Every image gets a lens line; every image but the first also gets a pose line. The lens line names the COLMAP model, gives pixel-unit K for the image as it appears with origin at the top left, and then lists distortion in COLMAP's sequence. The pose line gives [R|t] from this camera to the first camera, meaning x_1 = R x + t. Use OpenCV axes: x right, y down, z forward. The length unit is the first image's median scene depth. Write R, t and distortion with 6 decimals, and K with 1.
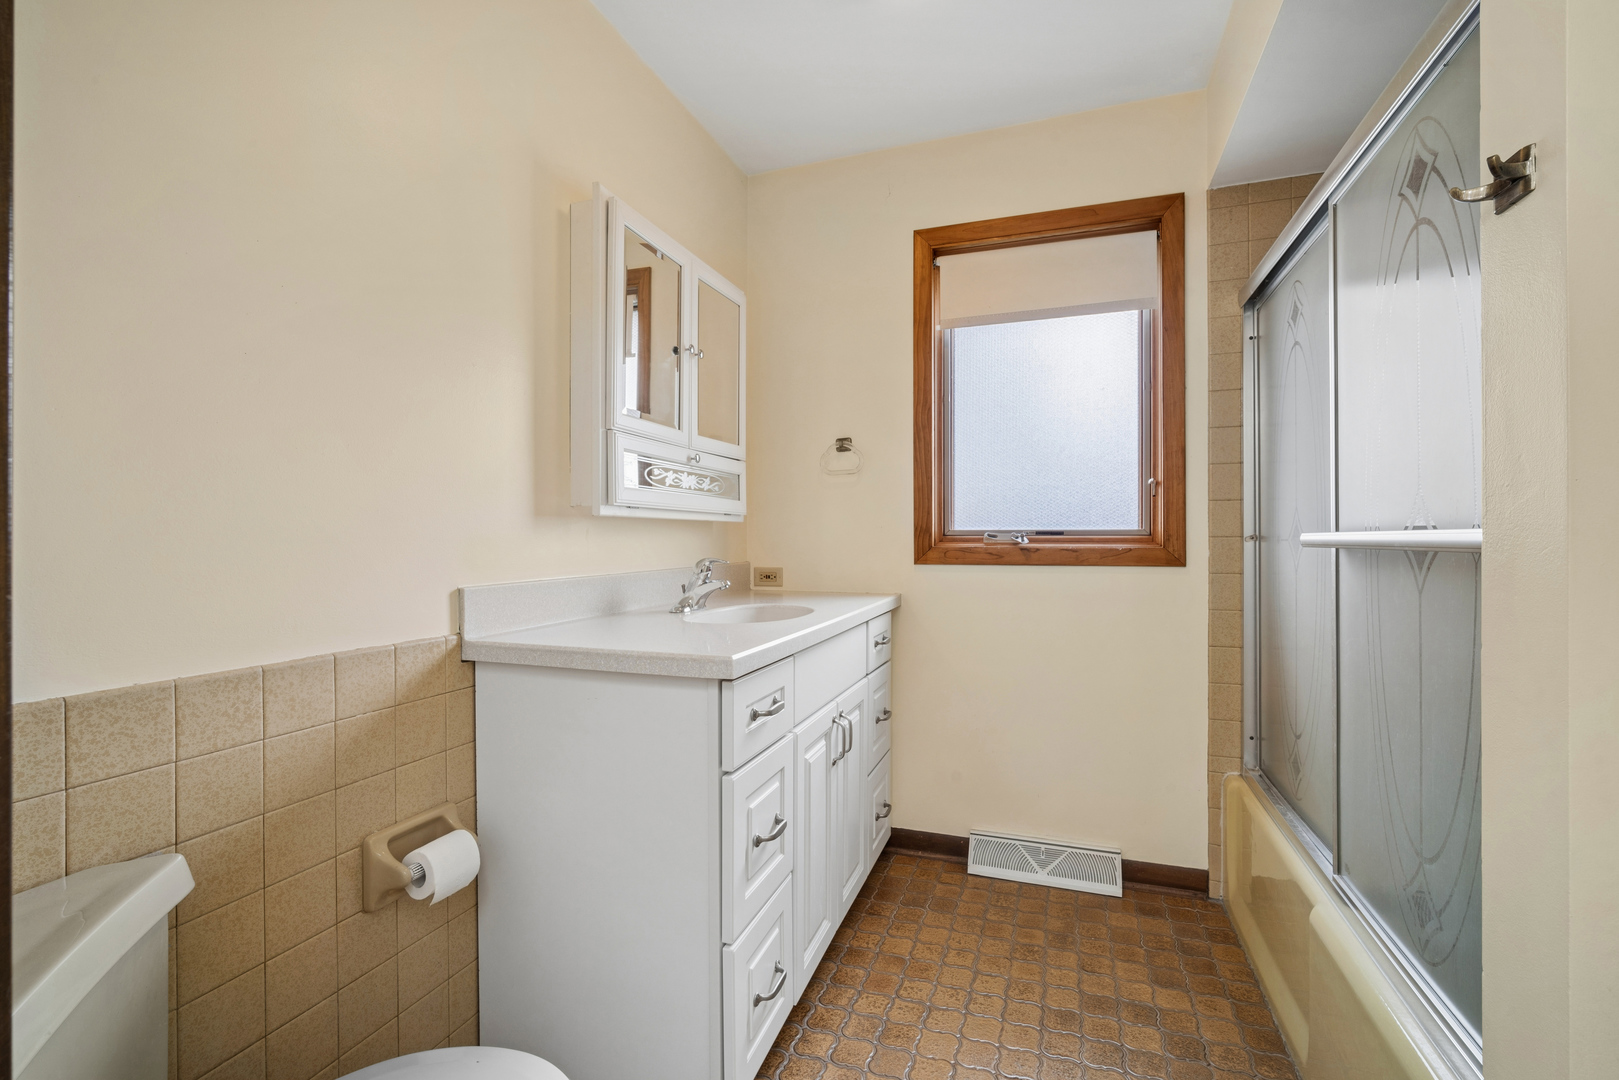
lens RADIAL K [[703.3, 0, 811.3], [0, 703.3, 535.8], [0, 0, 1]] dist [-0.002899, -0.000093]
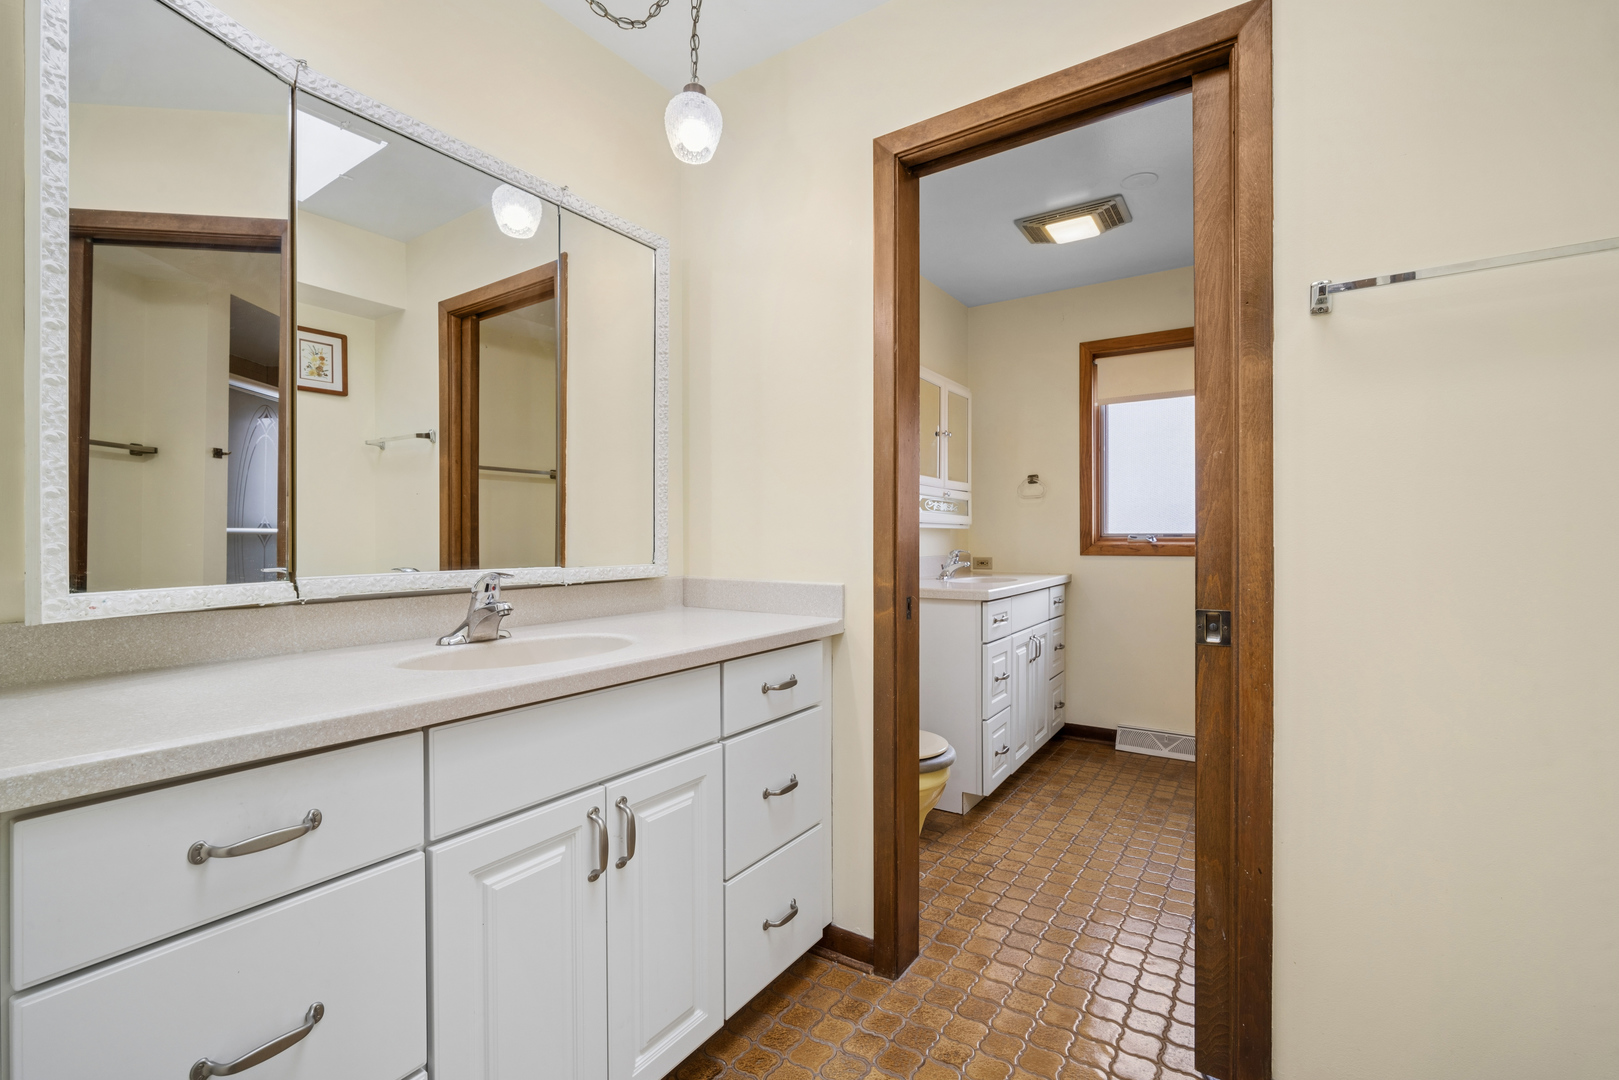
lens RADIAL K [[703.3, 0, 811.3], [0, 703.3, 535.8], [0, 0, 1]] dist [-0.002899, -0.000093]
pose [[0.971158, -0.000518, -0.238437, -0.067432], [0.000448, 1.000000, -0.000349, -0.003120], [0.238437, 0.000232, 0.971158, -0.721694]]
